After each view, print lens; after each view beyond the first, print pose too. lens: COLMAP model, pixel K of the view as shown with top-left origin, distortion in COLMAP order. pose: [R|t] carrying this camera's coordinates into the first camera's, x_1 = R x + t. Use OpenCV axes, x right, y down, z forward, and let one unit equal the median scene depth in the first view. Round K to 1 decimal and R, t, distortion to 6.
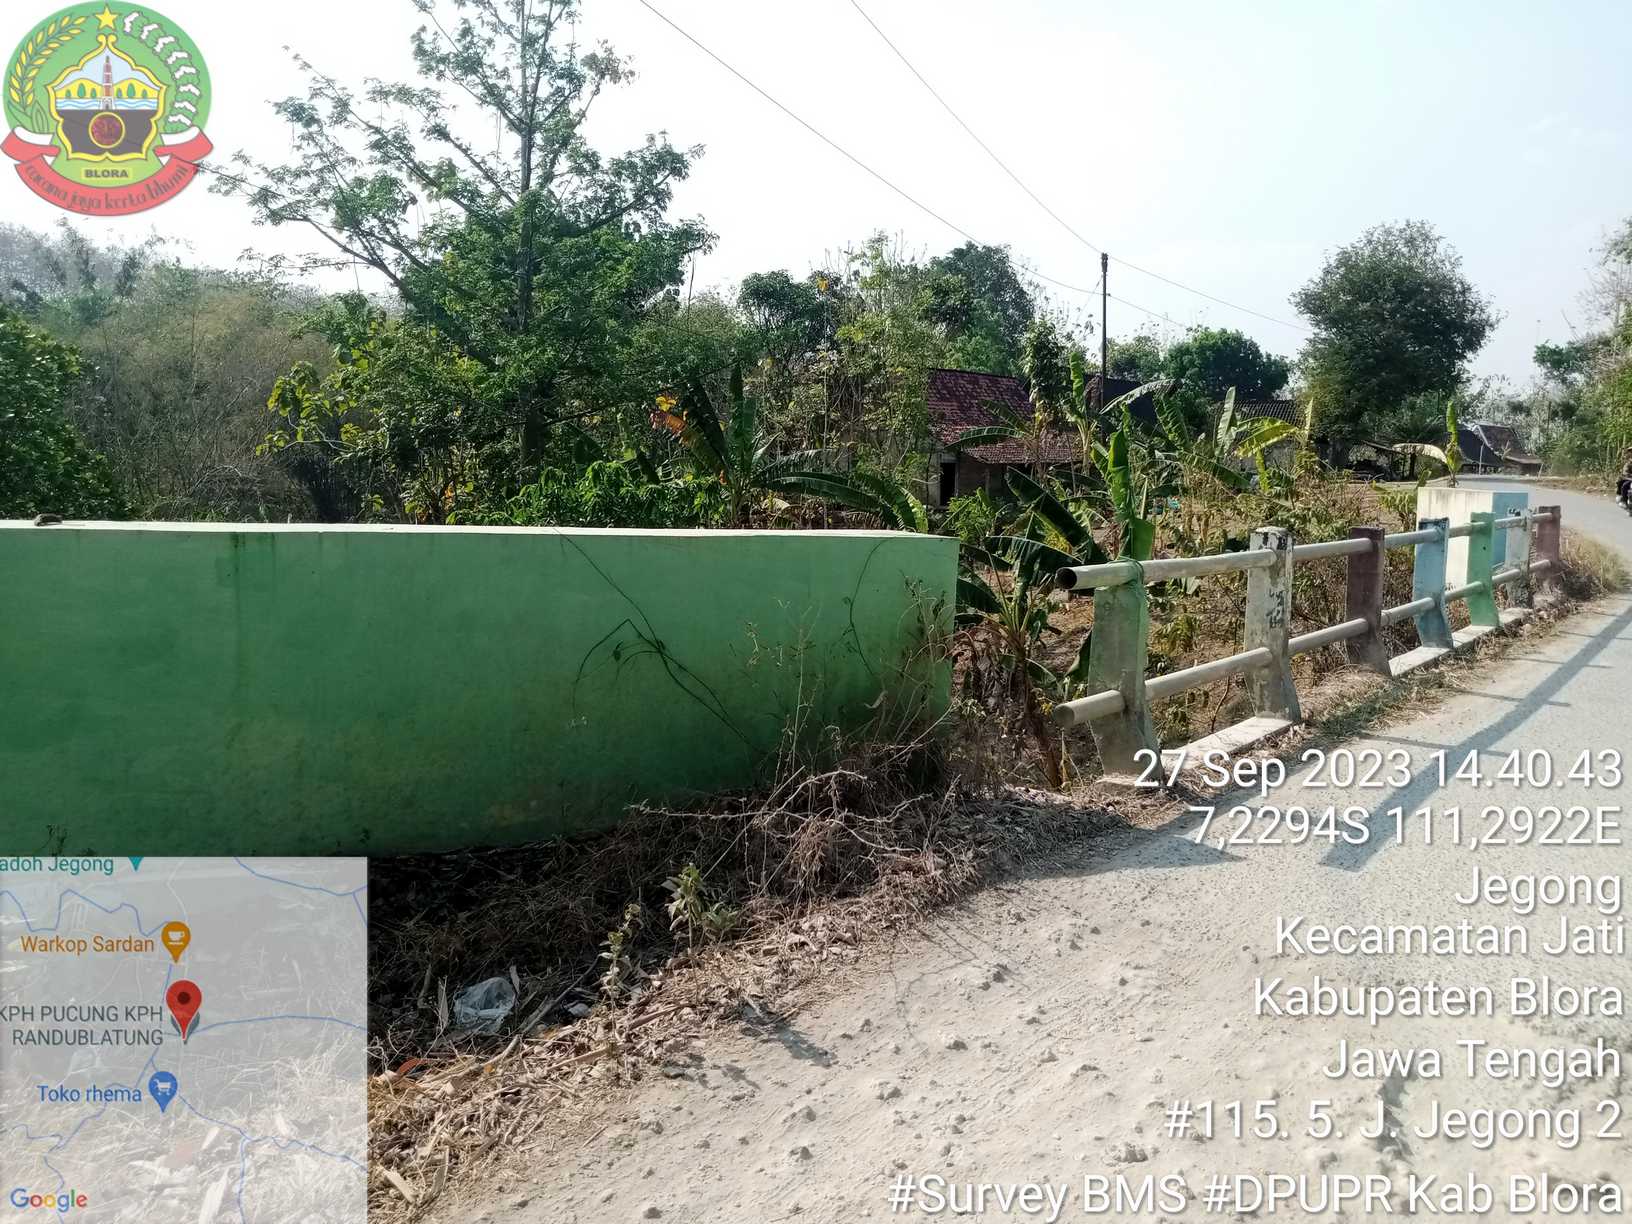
lens RADIAL K [[1325.9, 0, 812.3], [0, 1325.9, 609.9], [0, 0, 1]] dist [0.061619, -0.139433]
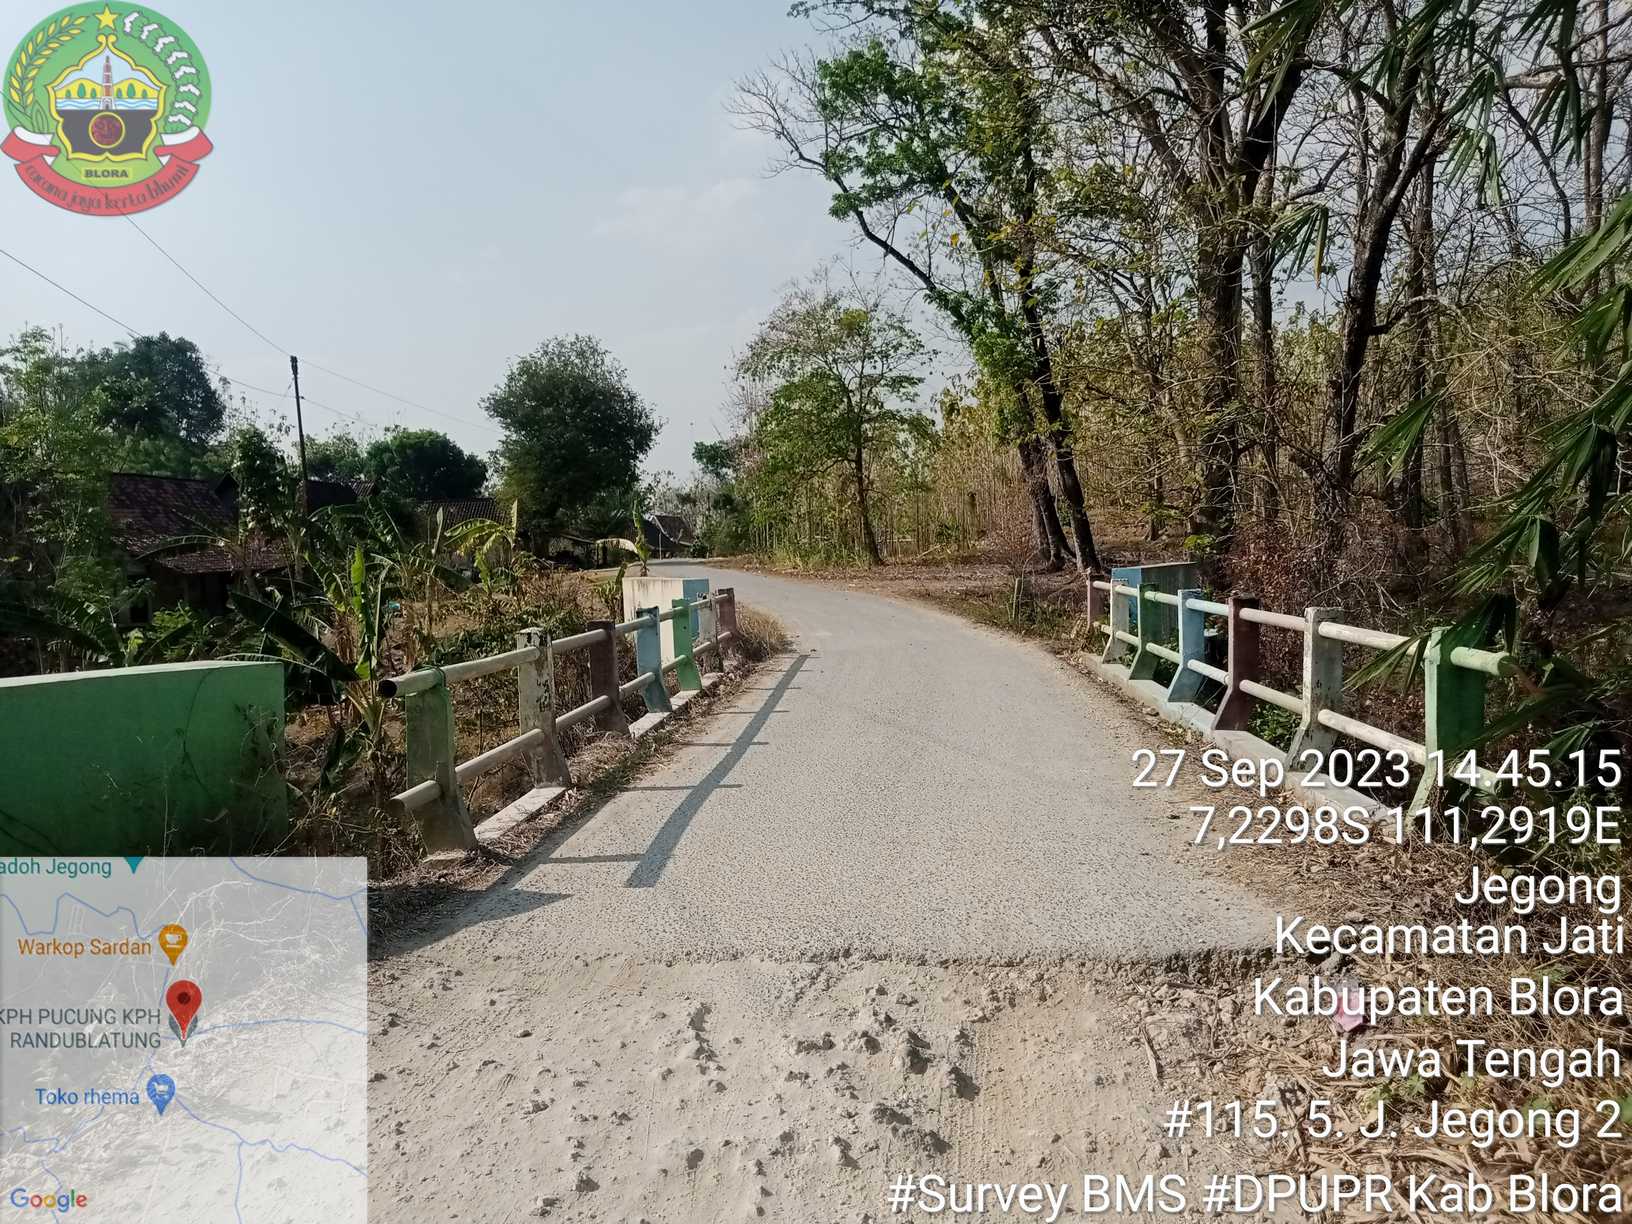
lens RADIAL K [[1325.9, 0, 823.2], [0, 1325.9, 610.2], [0, 0, 1]] dist [0.061619, -0.139433]
pose [[0.831597, -0.074786, 0.550321, -0.094862], [0.113389, 0.992883, -0.036415, -0.004826], [-0.543681, 0.092683, 0.834159, -0.141150]]
